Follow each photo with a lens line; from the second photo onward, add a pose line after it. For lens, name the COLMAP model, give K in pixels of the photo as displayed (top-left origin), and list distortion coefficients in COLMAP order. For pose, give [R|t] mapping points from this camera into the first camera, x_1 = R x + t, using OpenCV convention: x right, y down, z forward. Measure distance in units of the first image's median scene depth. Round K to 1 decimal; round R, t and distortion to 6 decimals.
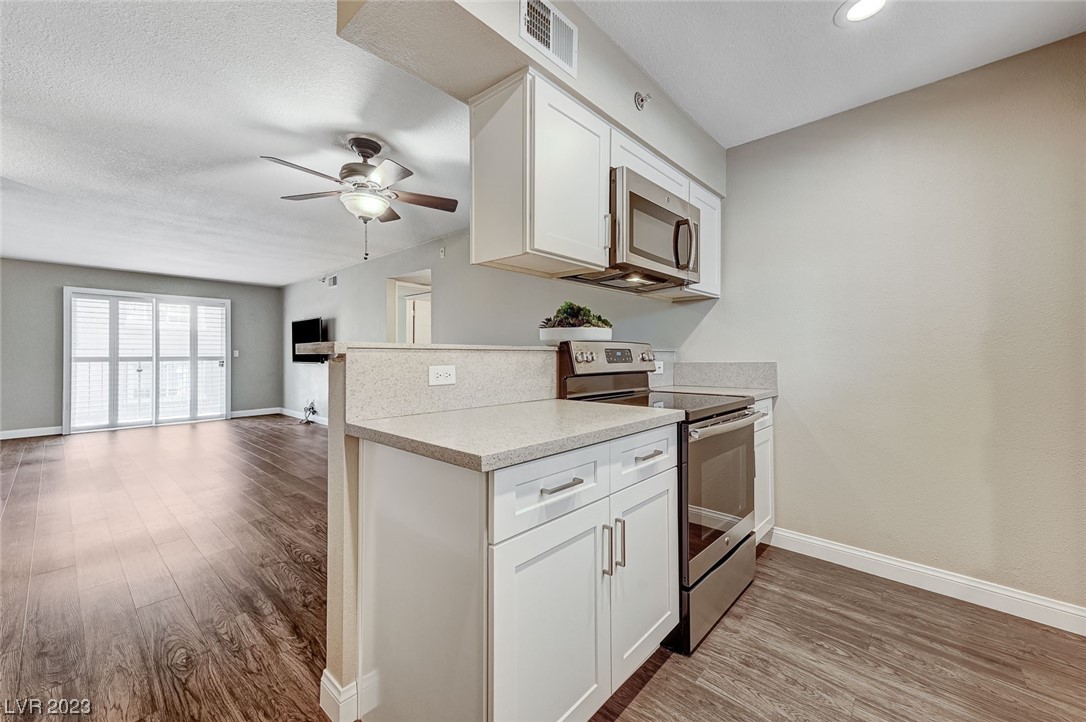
lens RADIAL K [[432.0, 0, 551.6], [0, 432.0, 353.3], [0, 0, 1]] dist [0.025372, 0.000288]
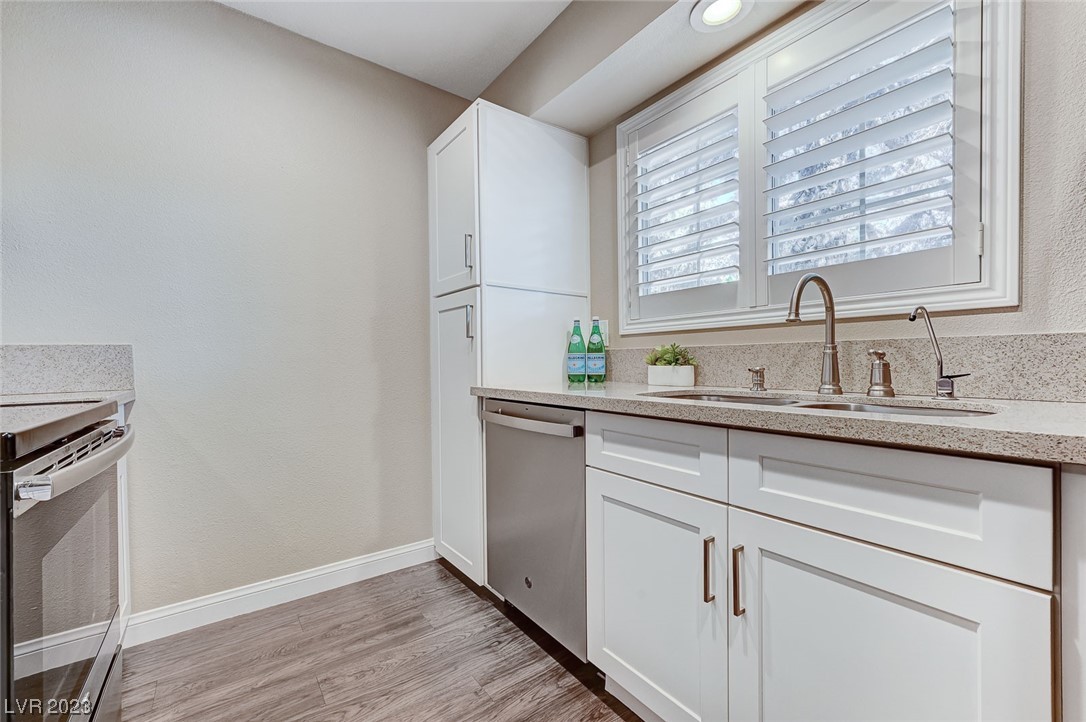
lens RADIAL K [[438.5, 0, 549.6], [0, 438.5, 364.2], [0, 0, 1]] dist [0.001016, -0.000015]
pose [[0.188792, -0.002808, 0.982013, 0.020373], [0.005019, 0.999986, 0.001895, 0.047427], [-0.982004, 0.004571, 0.188804, 0.298486]]
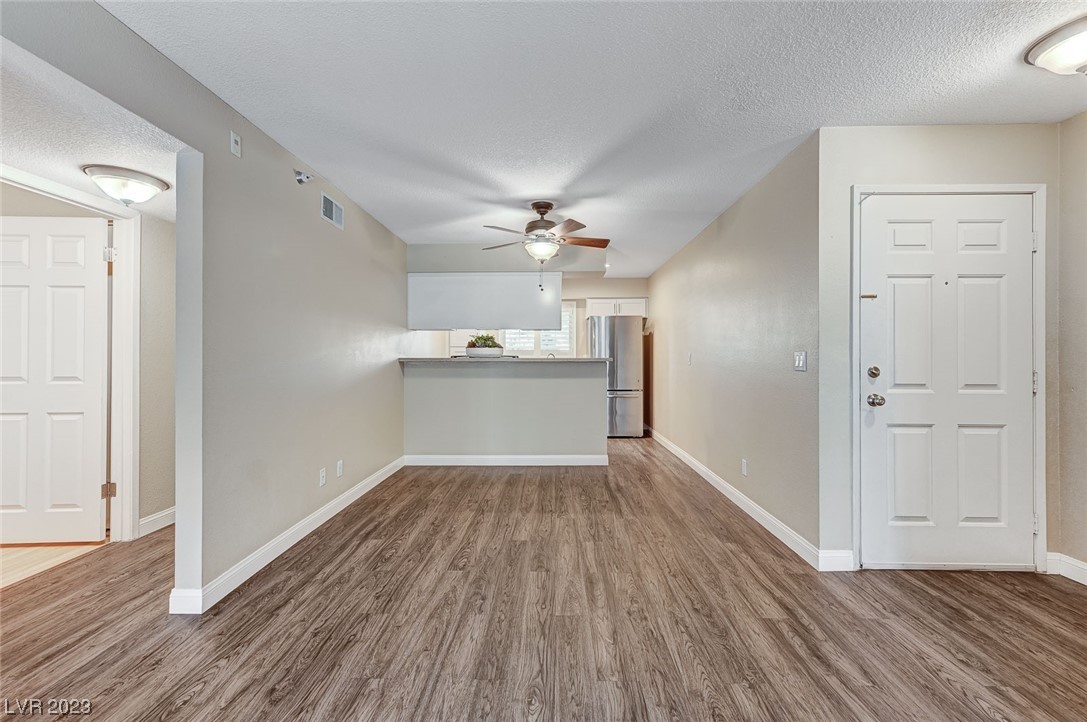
lens RADIAL K [[448.3, 0, 548.4], [0, 448.3, 356.0], [0, 0, 1]] dist [0.006988, 0.000181]
pose [[-0.656438, 0.003906, 0.754370, -1.551268], [-0.000546, 0.999984, -0.005653, -0.009575], [-0.754380, -0.004123, -0.656425, 1.986867]]
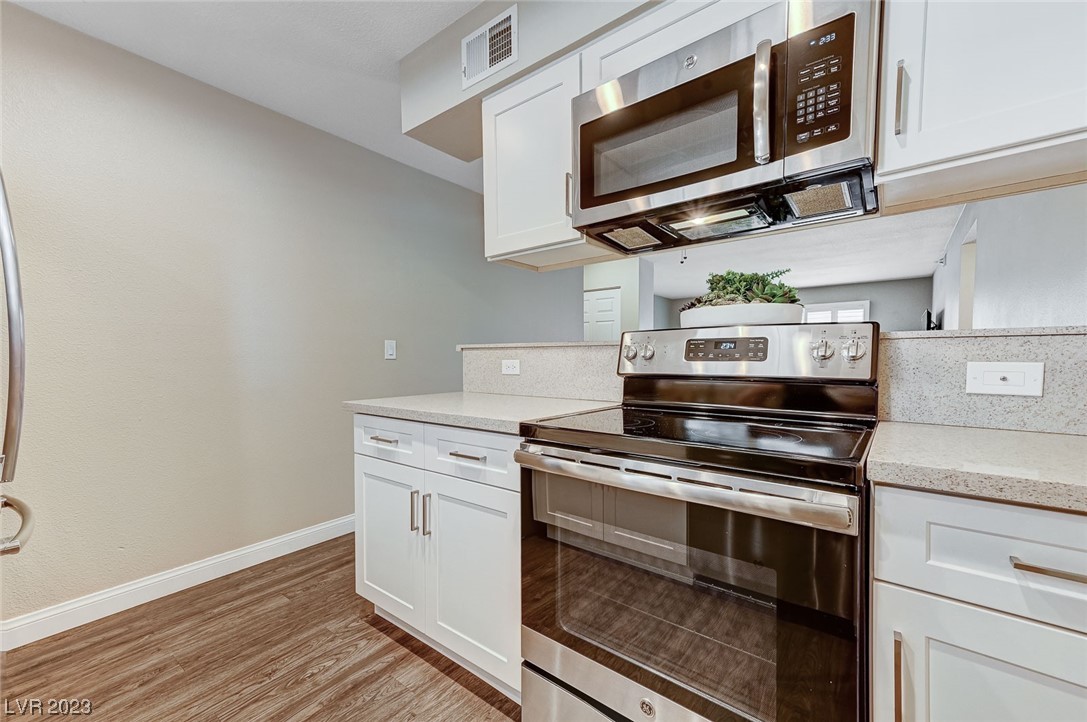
lens RADIAL K [[428.5, 0, 545.5], [0, 428.5, 375.1], [0, 0, 1]] dist [0.012956, 0.000112]
pose [[0.083177, 0.037519, -0.995828, 0.646934], [0.003654, 0.999273, 0.037954, 0.015639], [0.996528, -0.006796, 0.082980, 0.613738]]
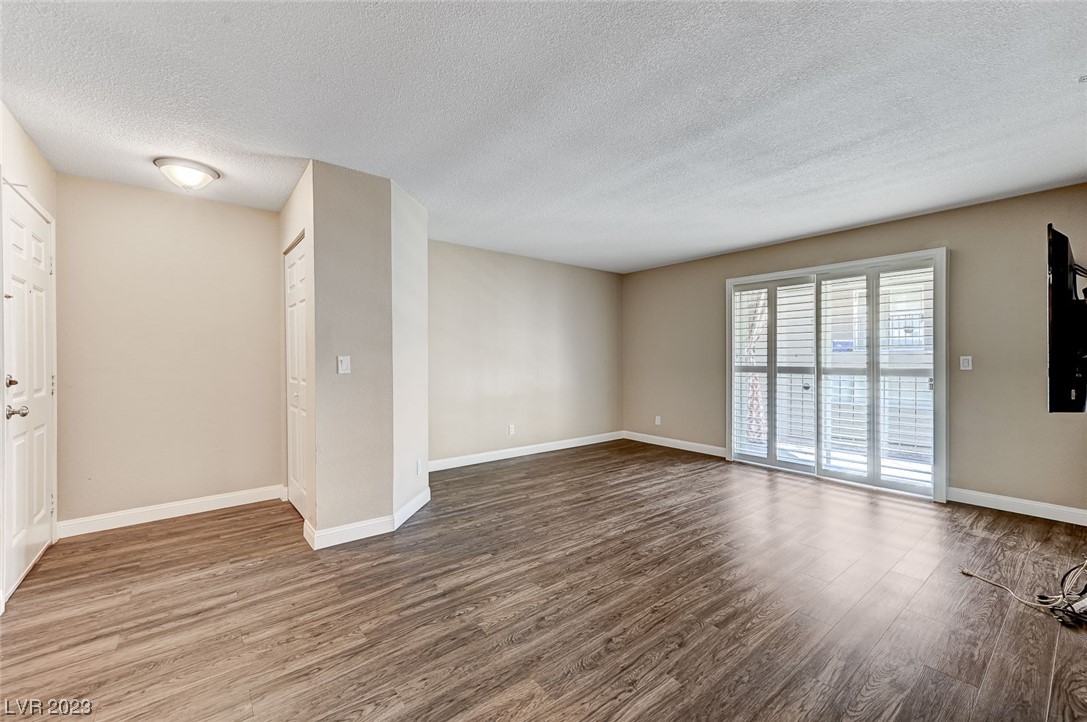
lens RADIAL K [[434.3, 0, 548.4], [0, 434.3, 358.5], [0, 0, 1]] dist [0.011295, 0.000349]
pose [[-0.161235, 0.004885, -0.986904, -0.616195], [0.004370, 0.999981, 0.004236, -0.024266], [0.986906, -0.003630, -0.161253, 1.991896]]
